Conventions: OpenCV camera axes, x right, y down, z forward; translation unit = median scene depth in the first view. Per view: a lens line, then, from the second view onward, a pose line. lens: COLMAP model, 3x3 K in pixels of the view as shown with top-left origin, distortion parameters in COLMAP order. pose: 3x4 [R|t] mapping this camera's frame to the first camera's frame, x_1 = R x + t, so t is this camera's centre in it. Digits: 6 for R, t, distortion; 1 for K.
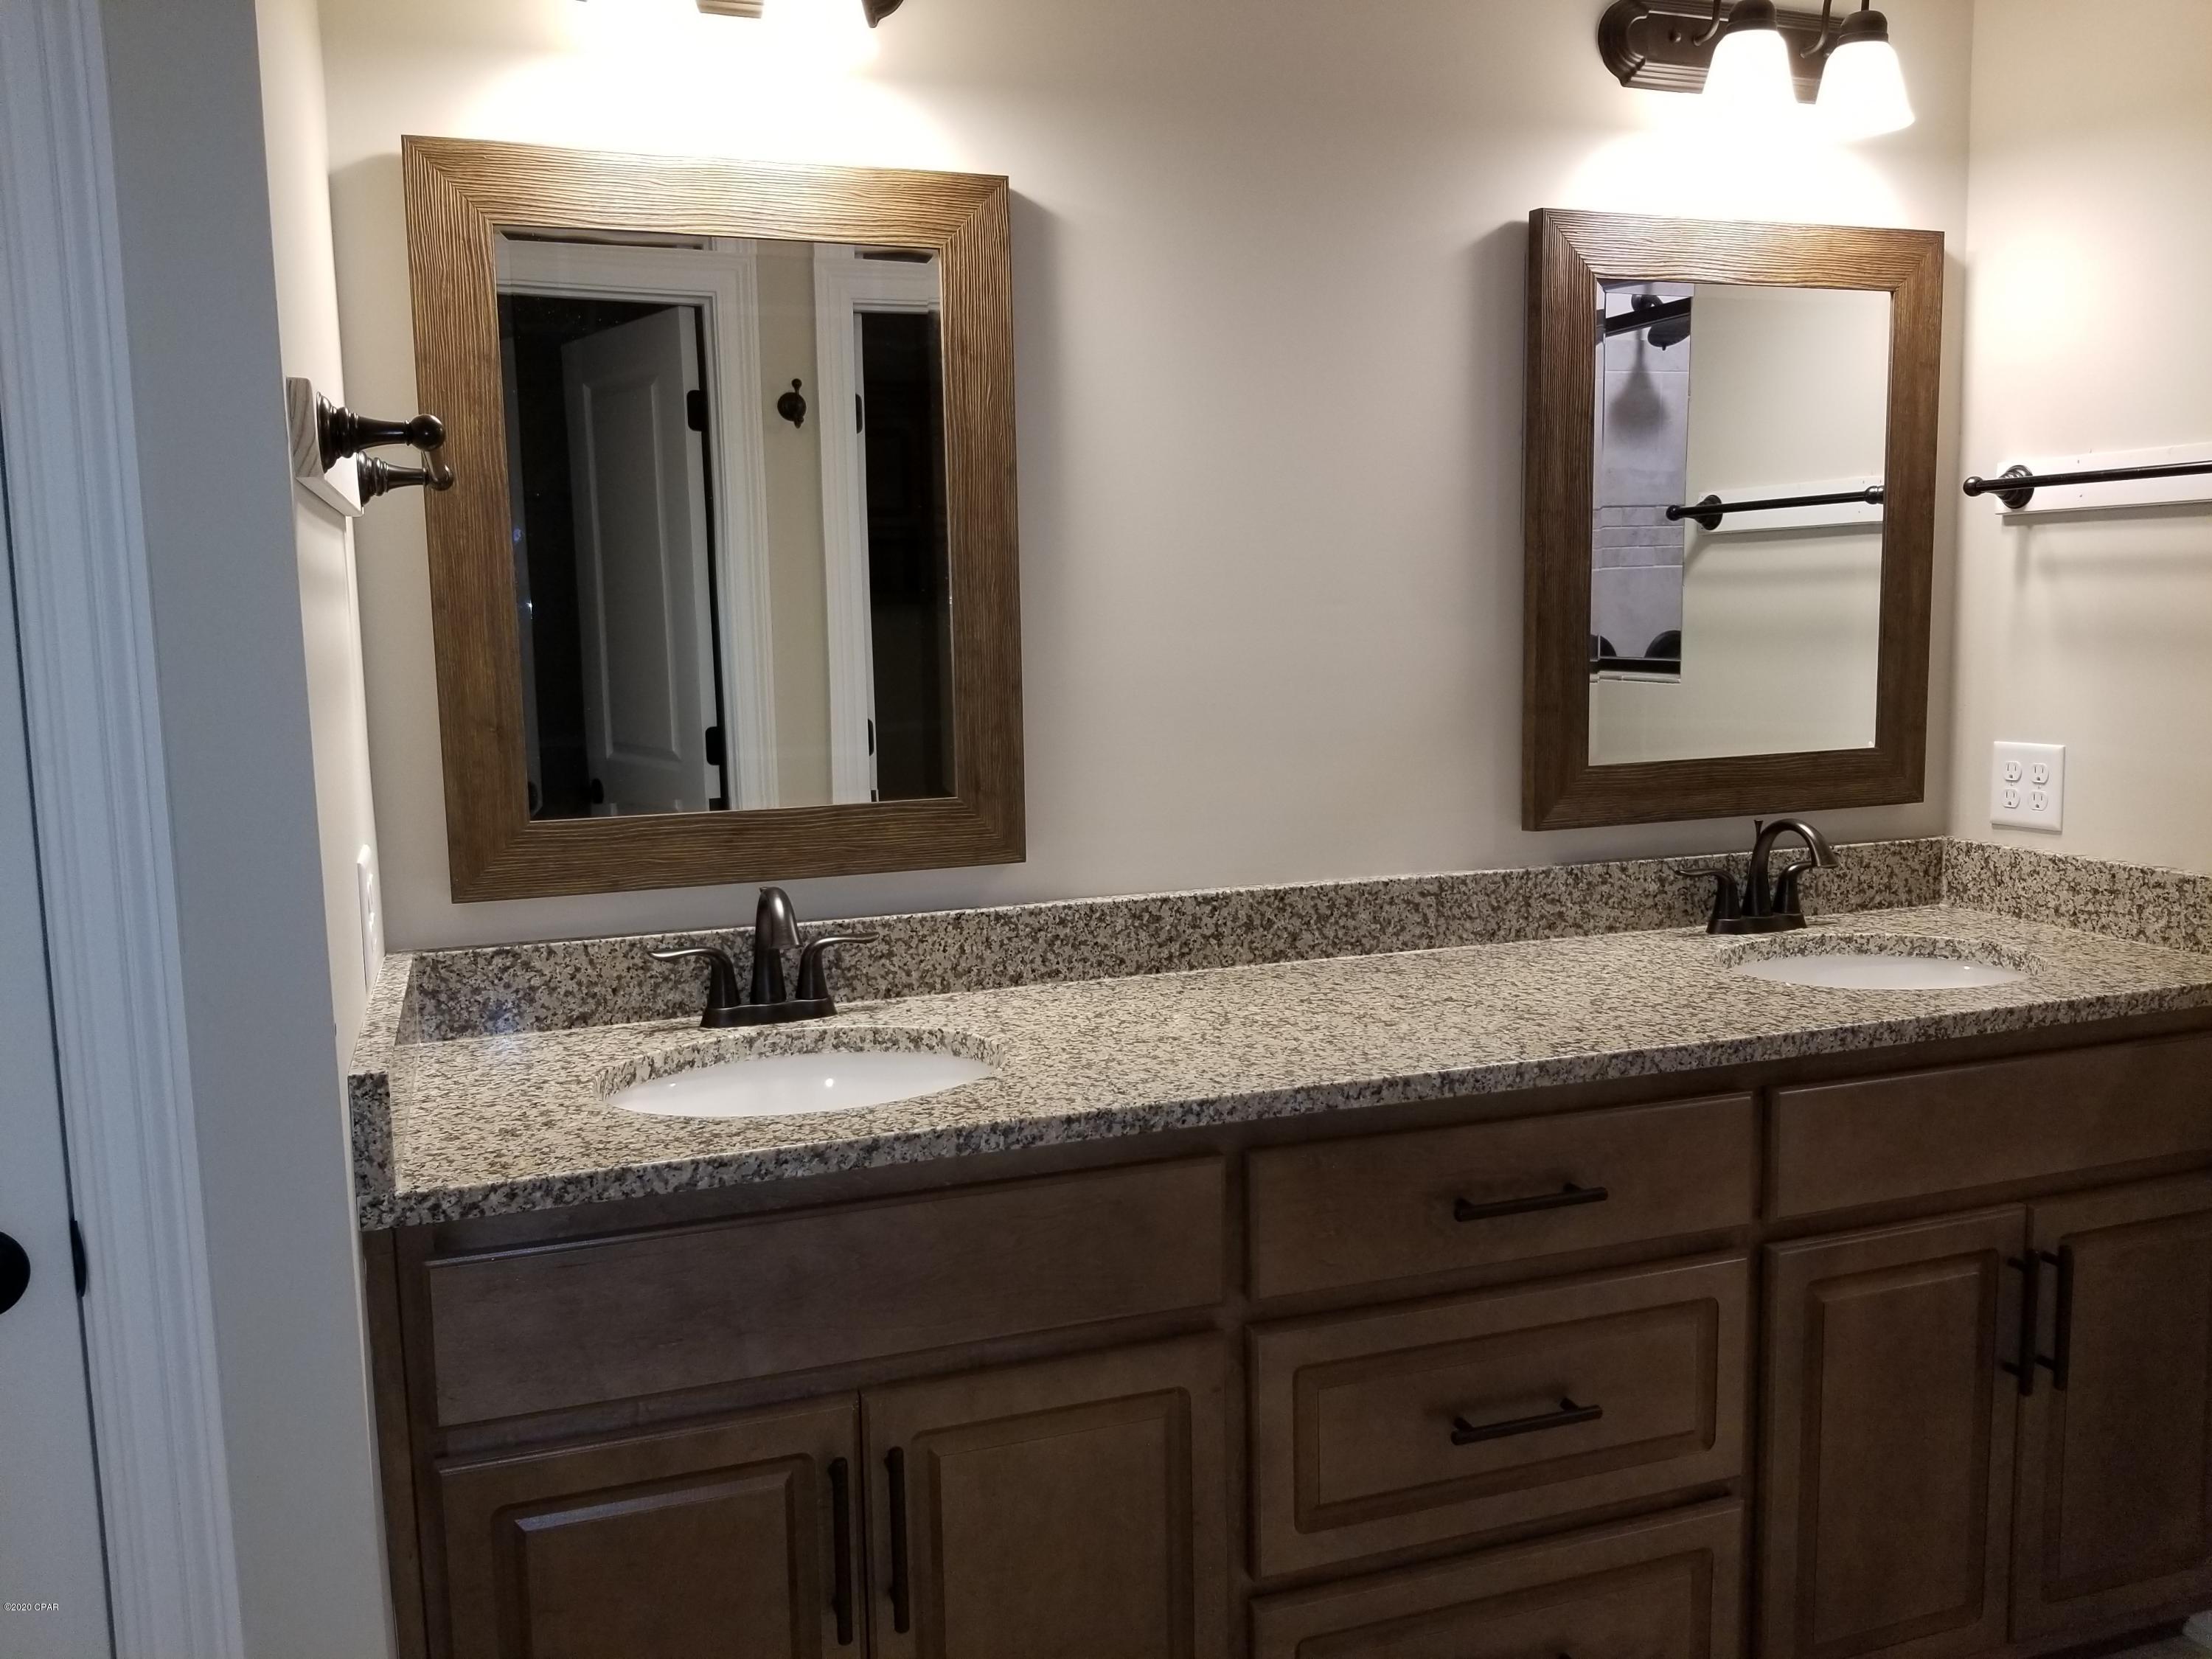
lens RADIAL K [[1762.1, 0, 1106.0], [0, 1762.1, 829.5], [0, 0, 1]] dist [0.115138, -0.234218]
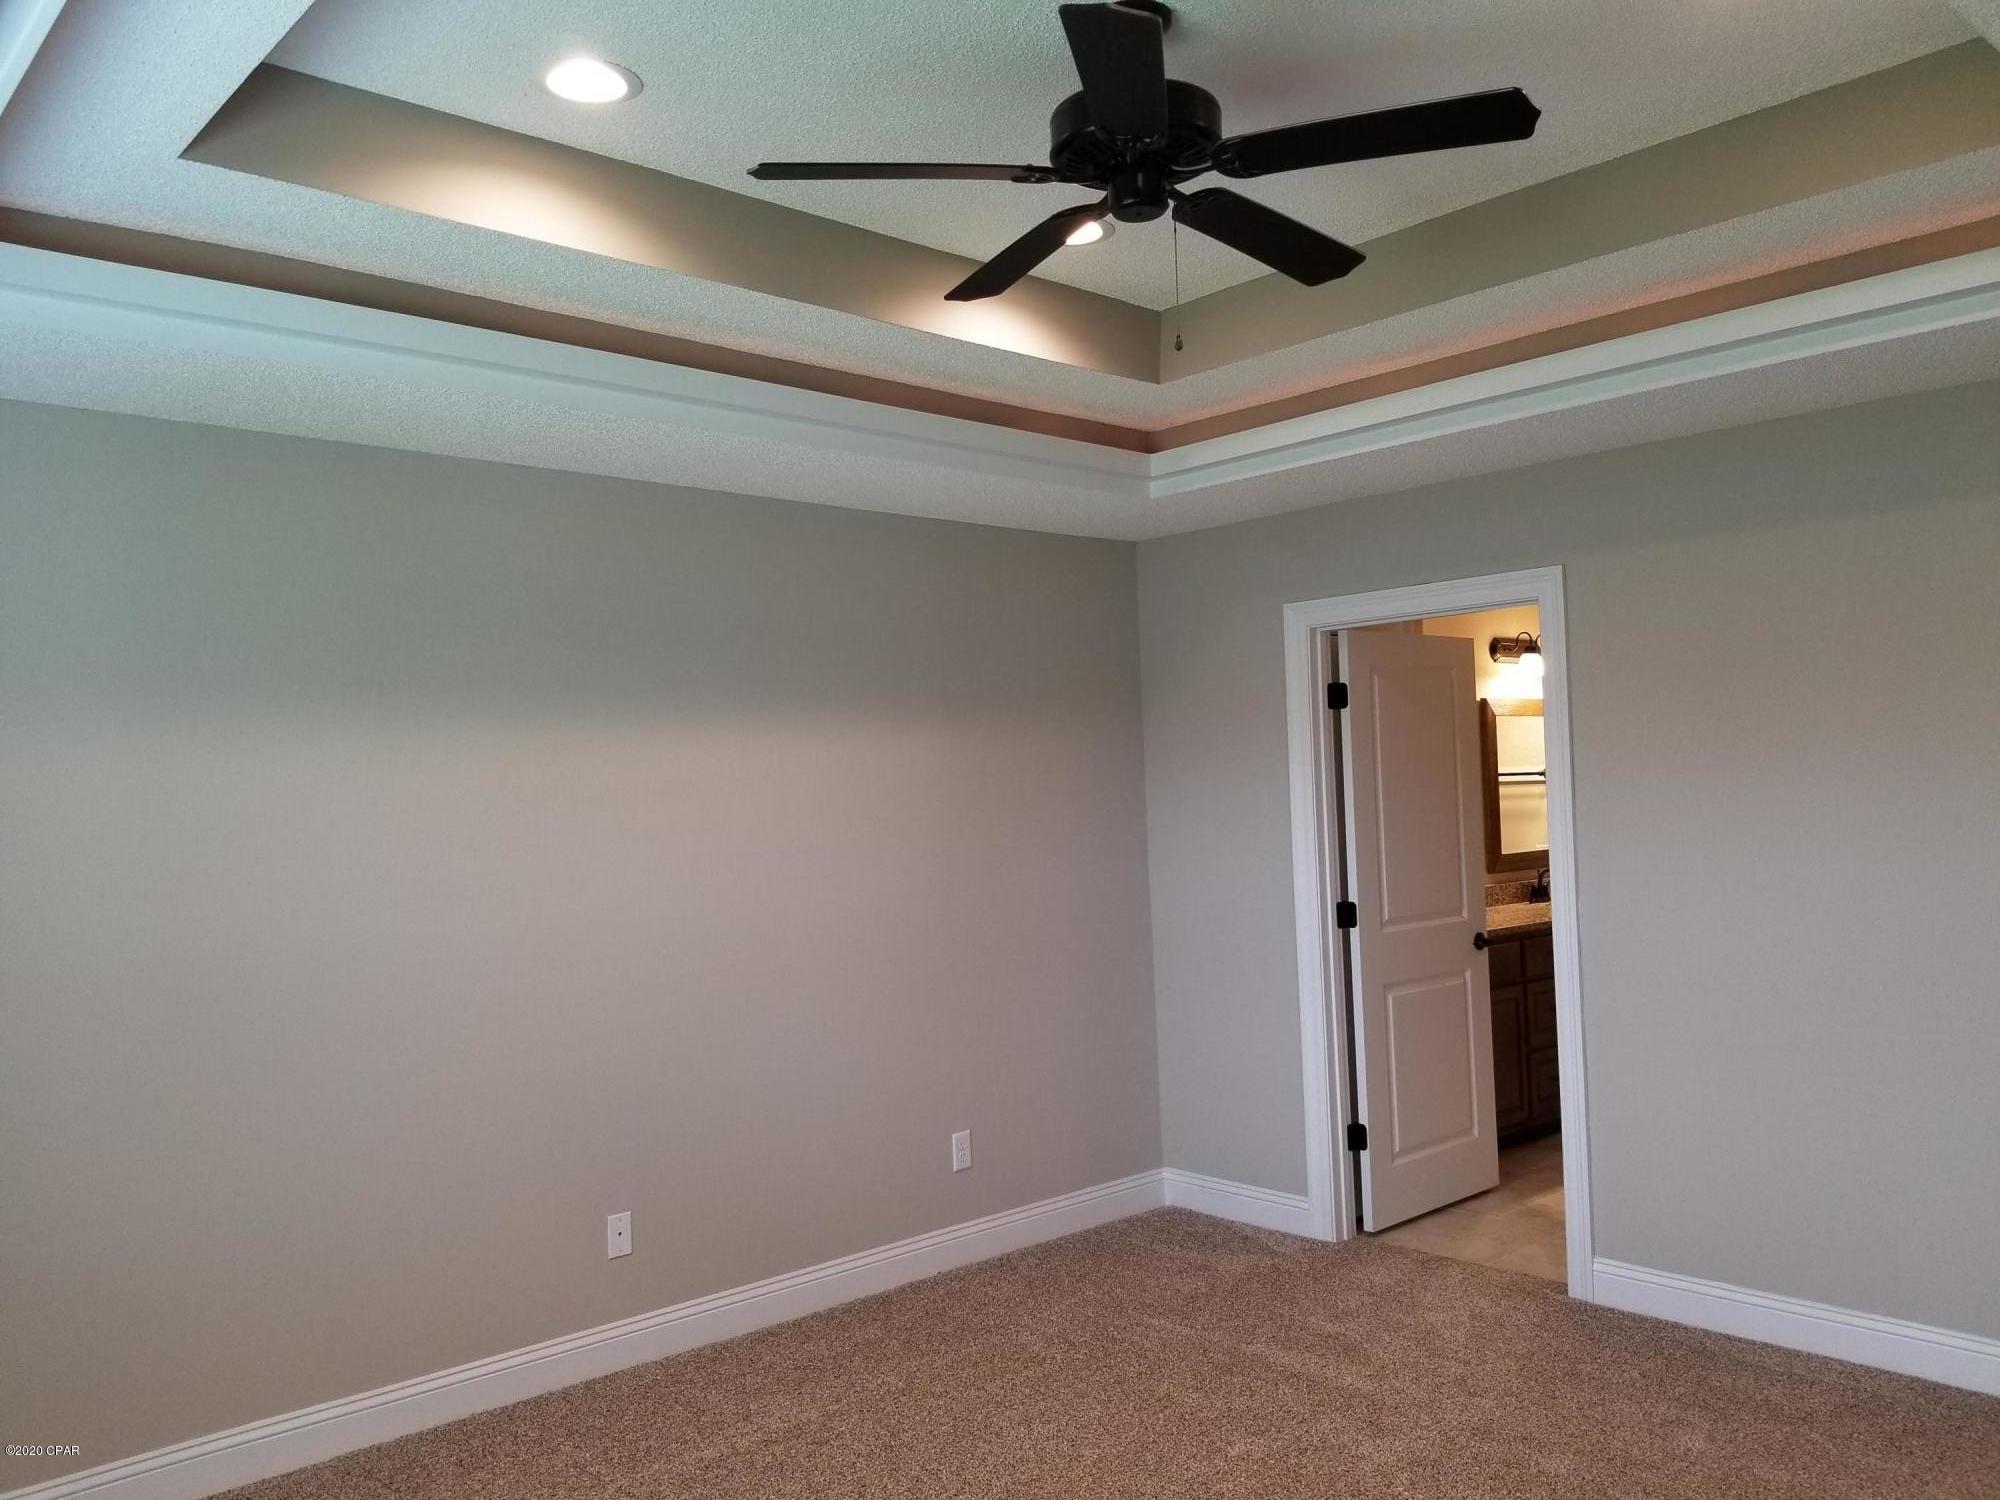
lens RADIAL K [[1582.6, 0, 1000.0], [0, 1582.6, 750.0], [0, 0, 1]] dist [0.091986, -0.169536]
pose [[0.922651, 0.002478, 0.385629, -2.013300], [0.062108, 0.985971, -0.154934, 0.204248], [-0.380603, 0.166901, 0.909552, -1.613324]]
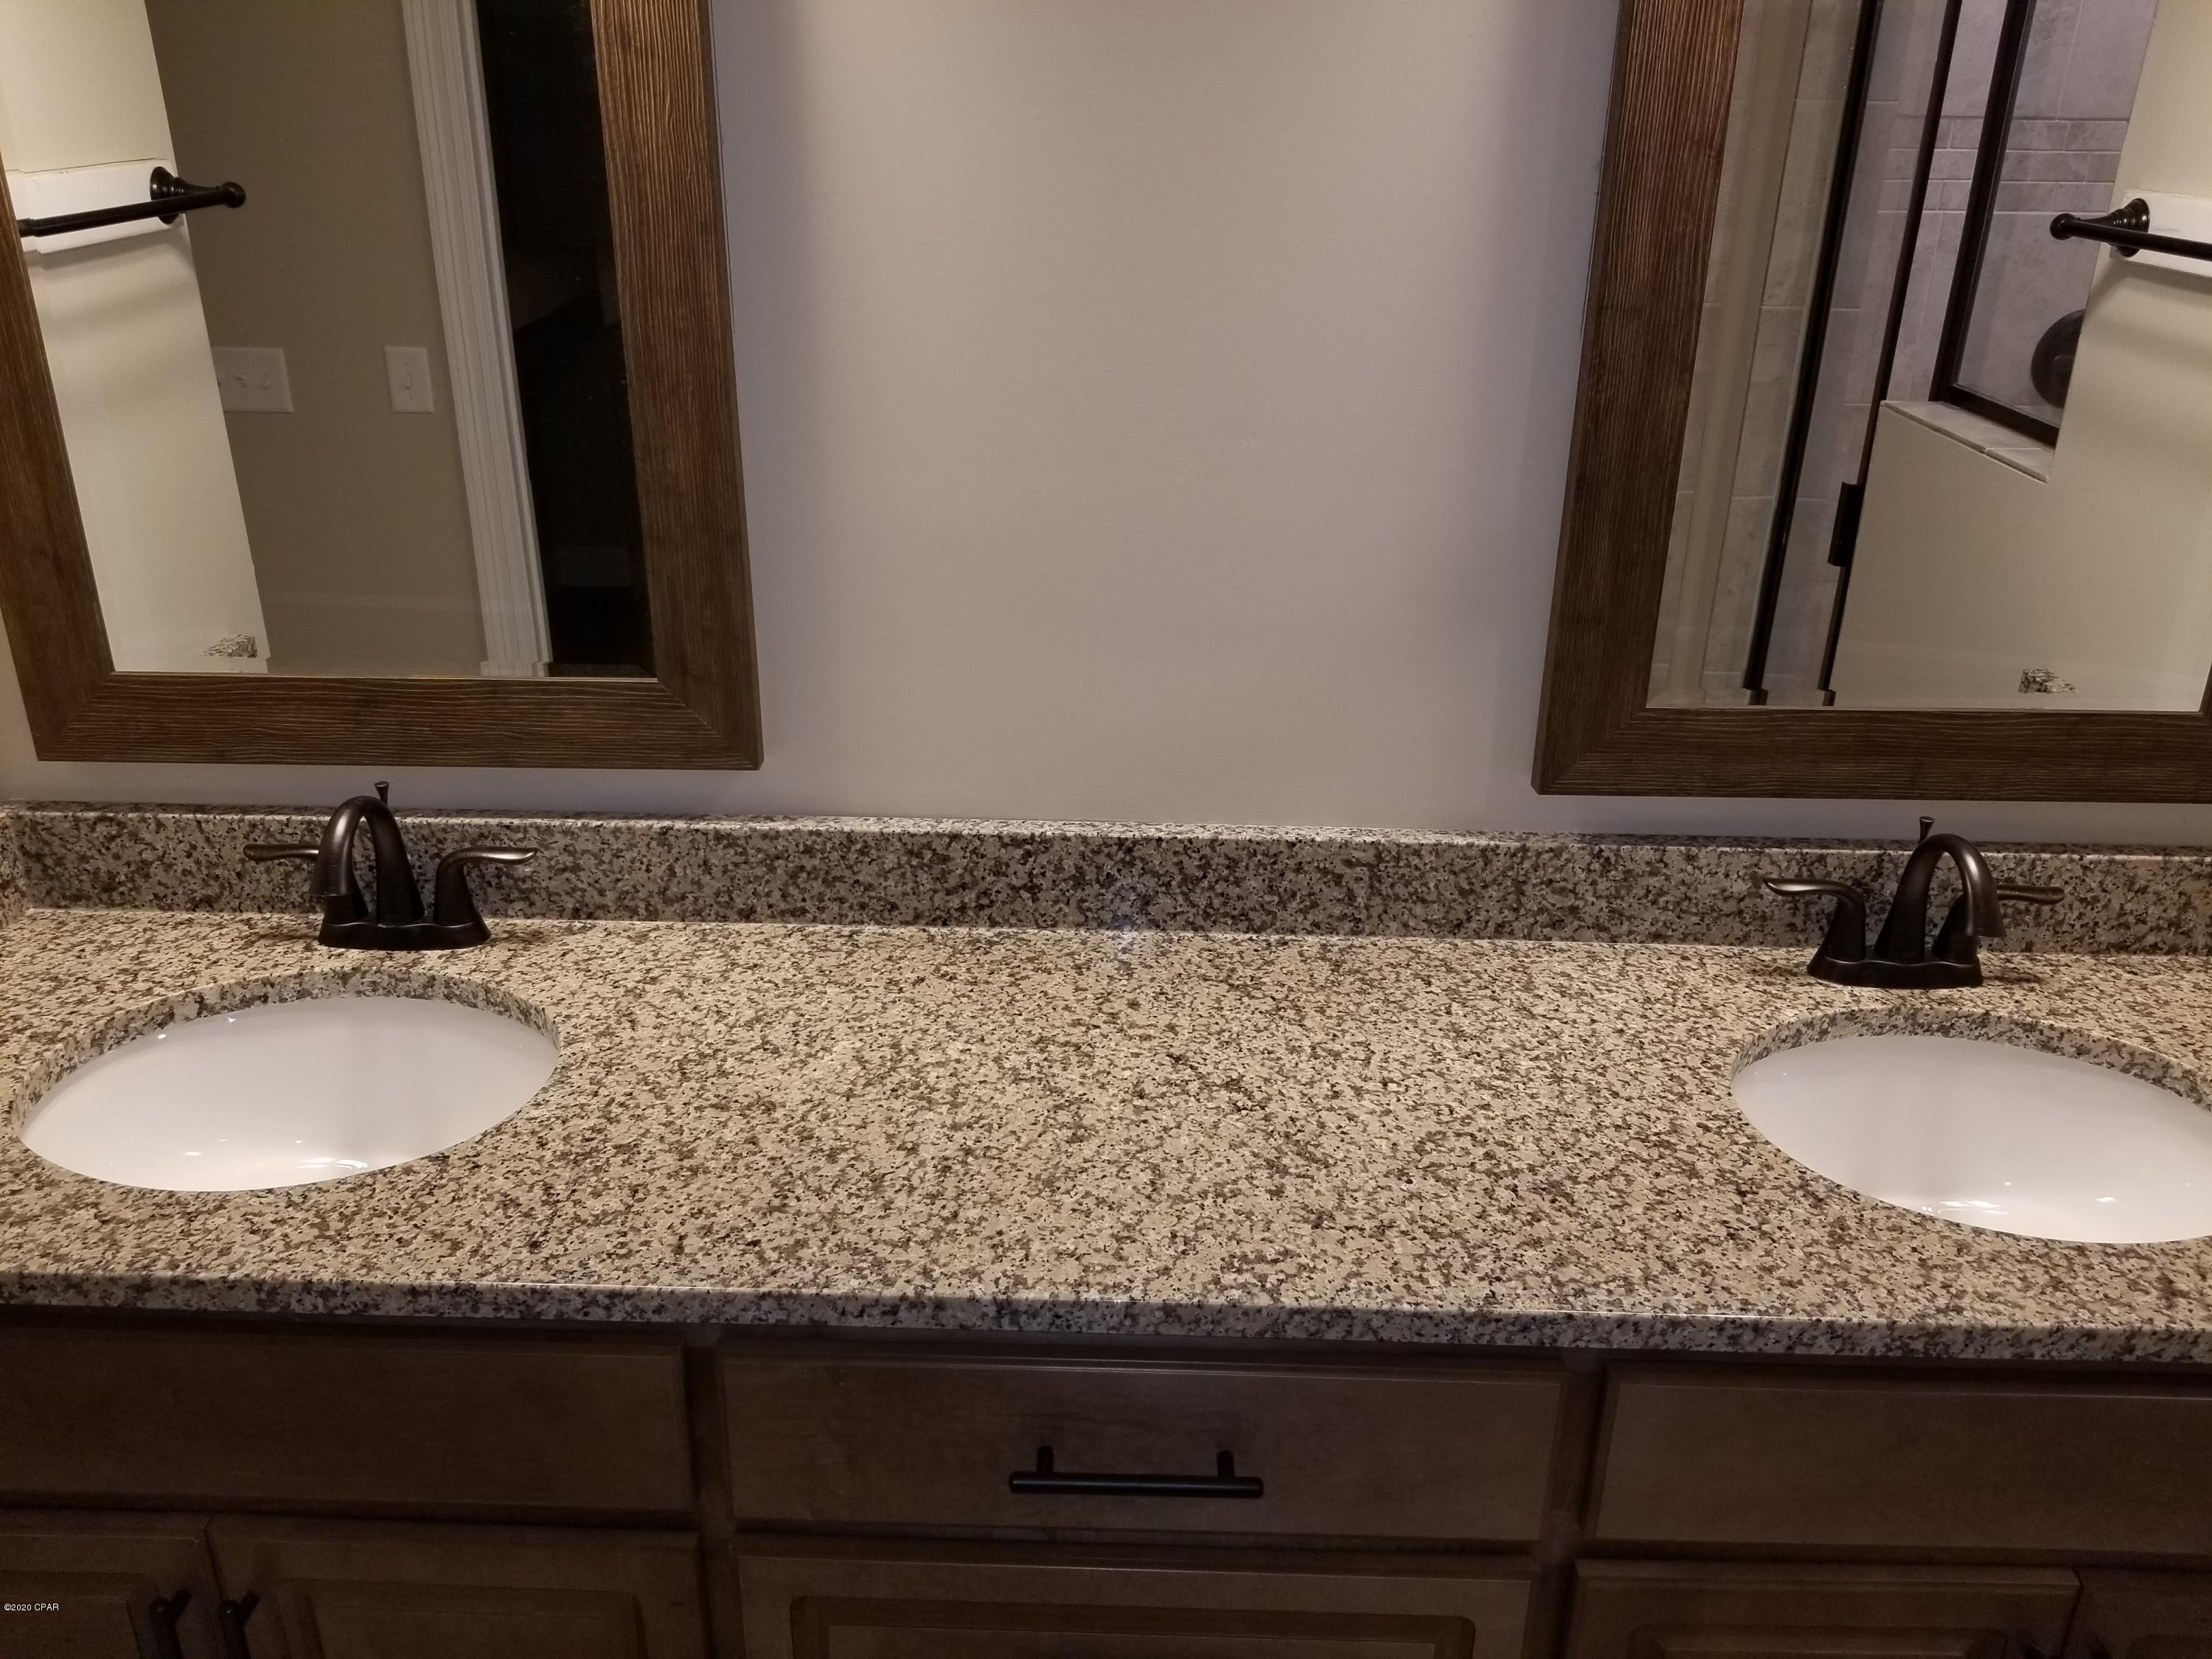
lens RADIAL K [[1750.3, 0, 1106.0], [0, 1750.3, 829.5], [0, 0, 1]] dist [0.091986, -0.169536]
pose [[0.934410, 0.169663, -0.313198, 0.338499], [-0.074265, 0.952746, 0.294549, -0.192853], [0.348372, -0.251970, 0.902856, 0.381457]]
